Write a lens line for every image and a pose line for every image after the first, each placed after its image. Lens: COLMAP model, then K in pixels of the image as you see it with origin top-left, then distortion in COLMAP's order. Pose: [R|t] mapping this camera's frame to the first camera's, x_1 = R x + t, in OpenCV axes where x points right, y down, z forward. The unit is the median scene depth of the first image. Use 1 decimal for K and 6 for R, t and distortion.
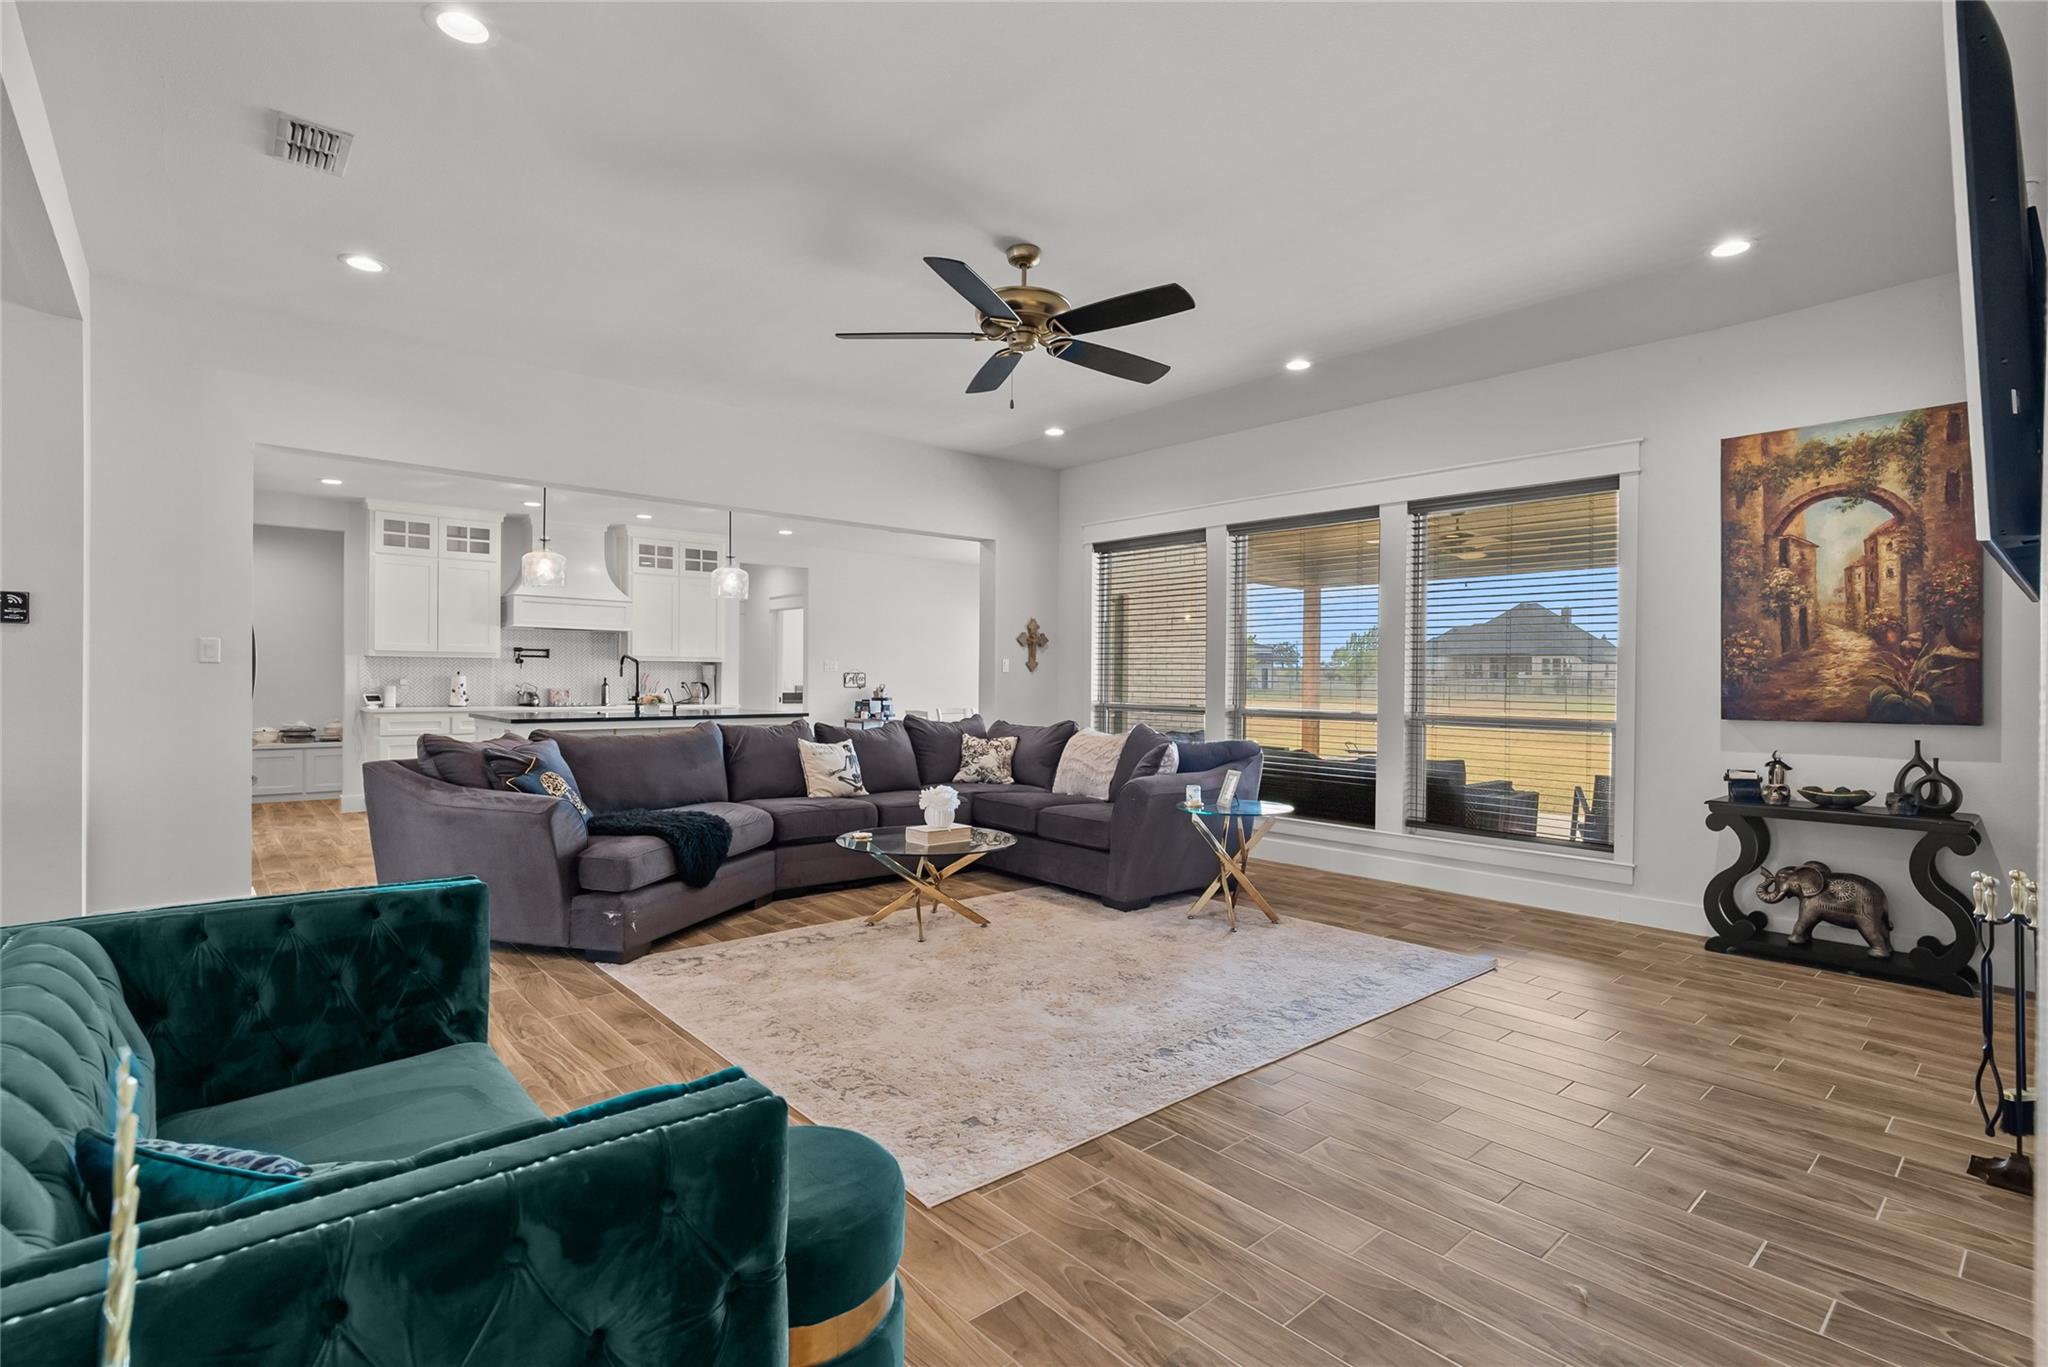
lens RADIAL K [[965.4, 0, 1024.9], [0, 965.4, 678.1], [0, 0, 1]] dist [-0.018771, 0.009590]
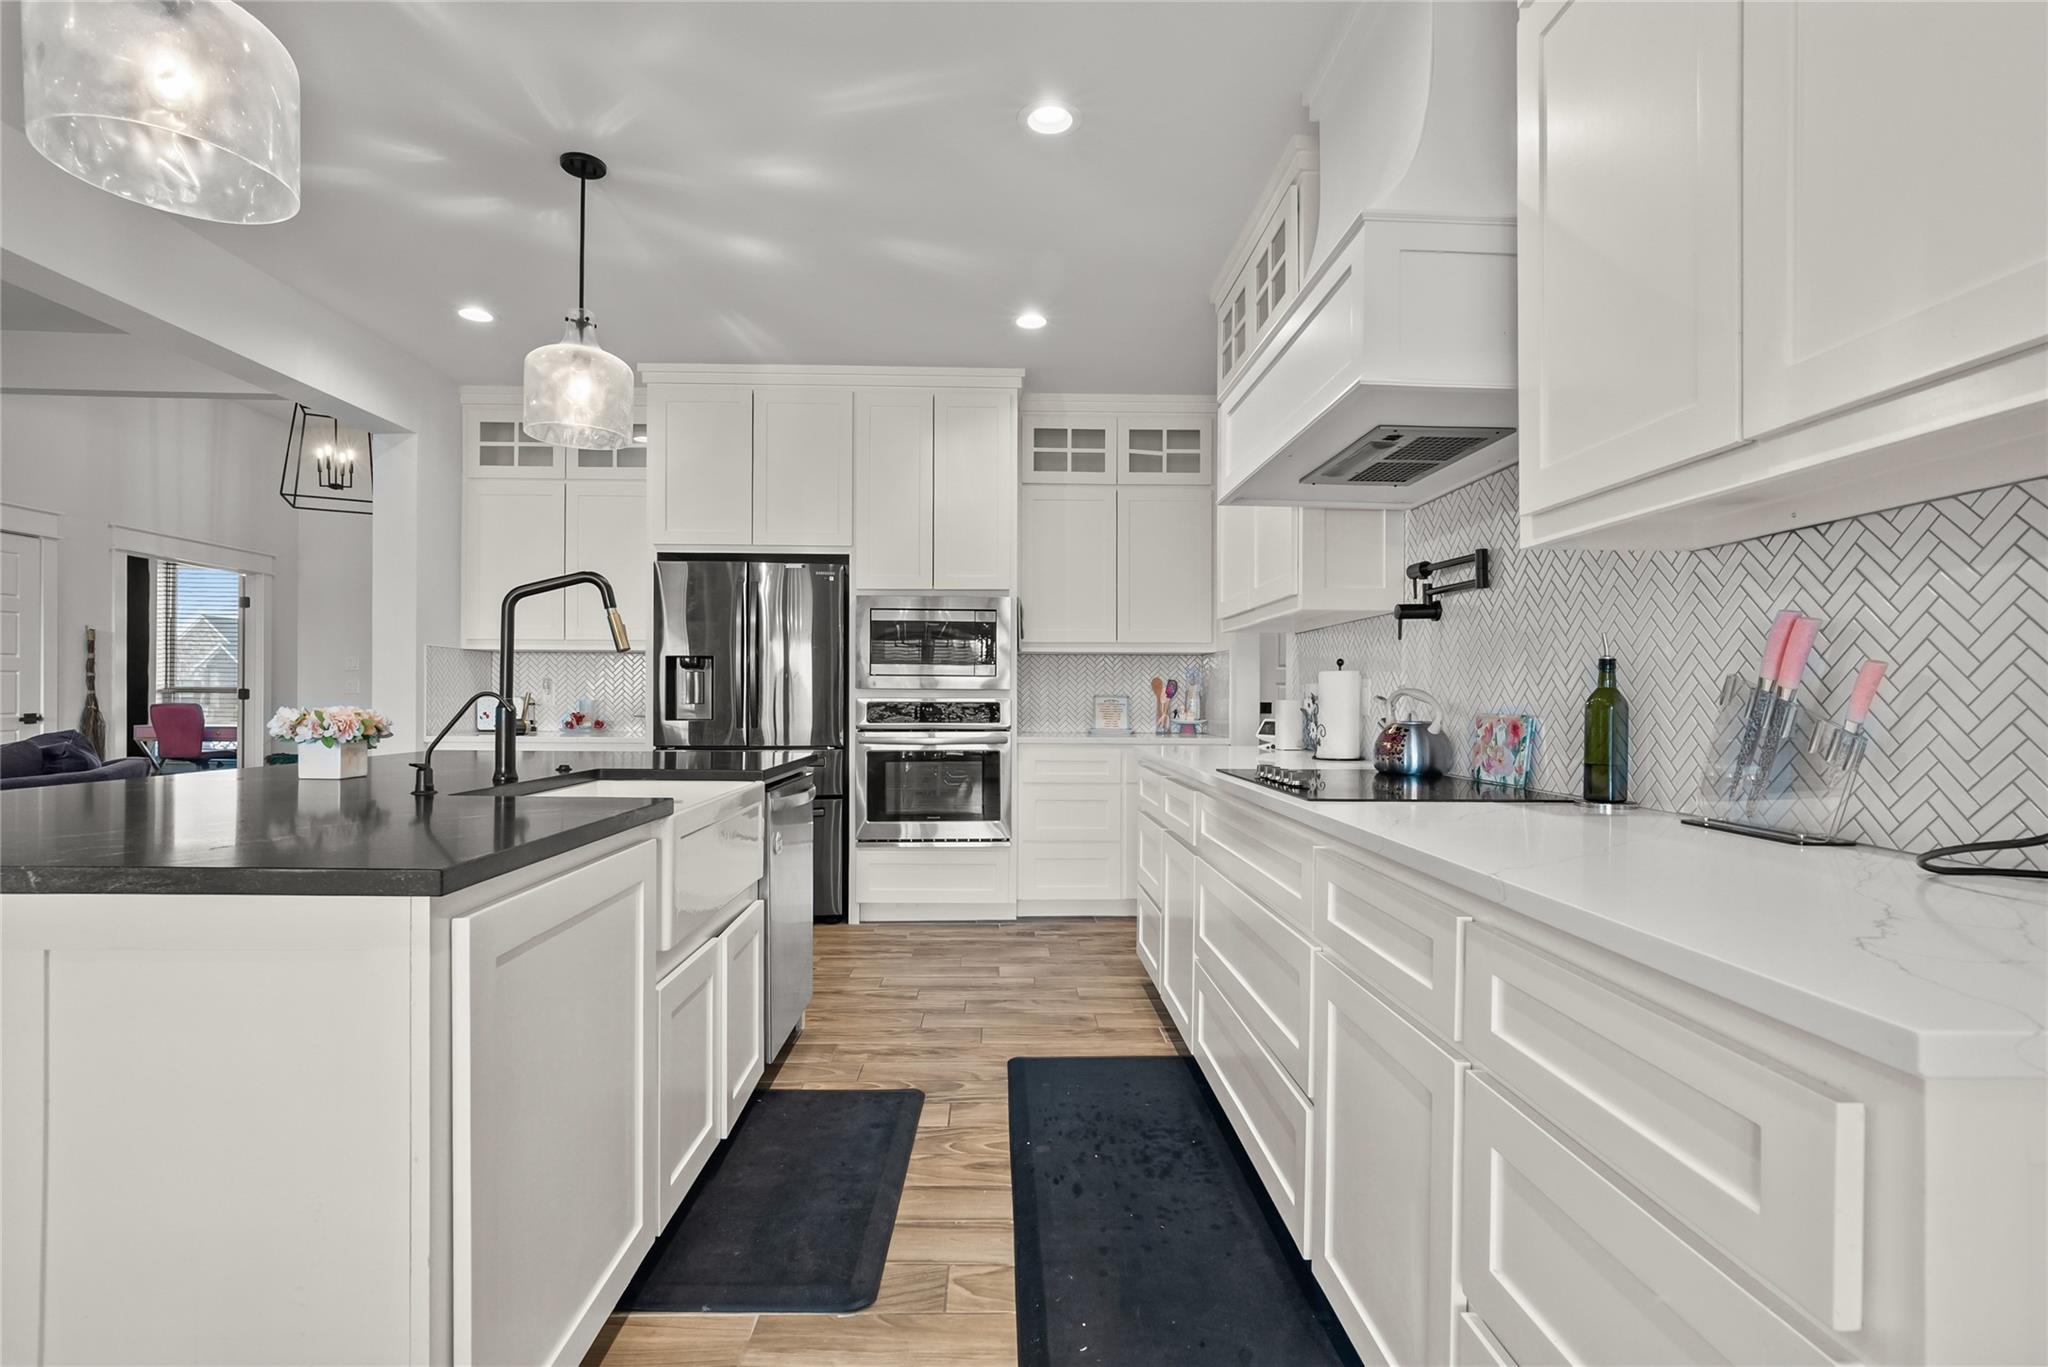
lens RADIAL K [[965.4, 0, 1027.0], [0, 965.4, 700.8], [0, 0, 1]] dist [-0.018771, 0.009590]
pose [[-0.635181, -0.010500, -0.772292, -0.491411], [-0.013139, 0.999910, -0.002788, 0.020786], [0.772252, 0.008376, -0.635261, 2.221087]]
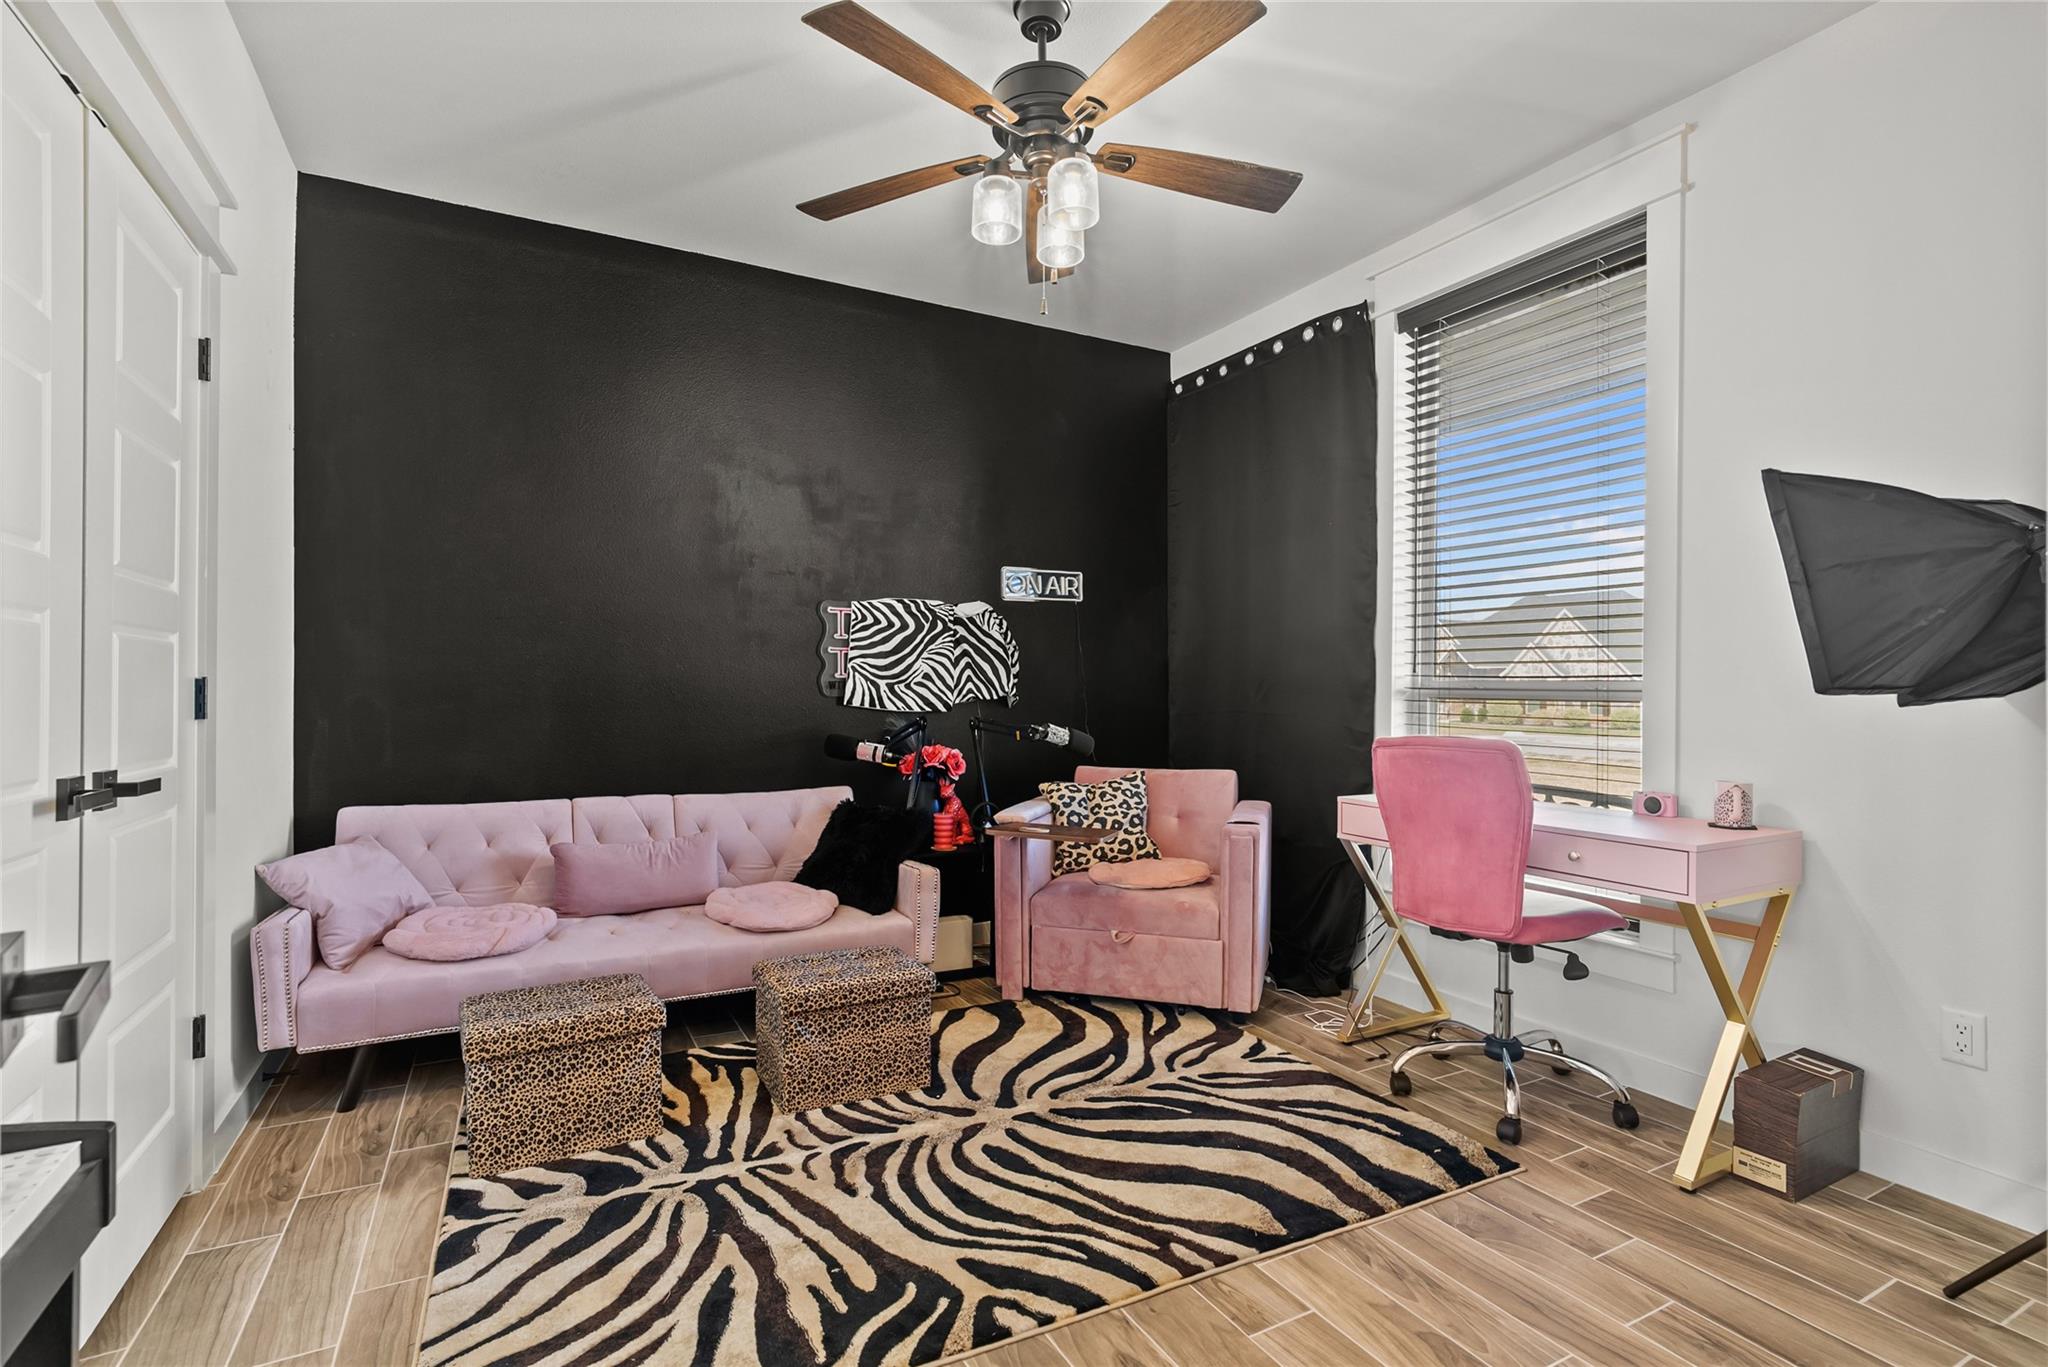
lens RADIAL K [[965.4, 0, 1035.3], [0, 965.4, 691.5], [0, 0, 1]] dist [-0.018771, 0.009590]
pose [[-0.975207, -0.011673, 0.220987, -0.787708], [-0.011618, 0.999931, 0.001547, 0.019584], [-0.220990, -0.001059, -0.975275, 0.236772]]
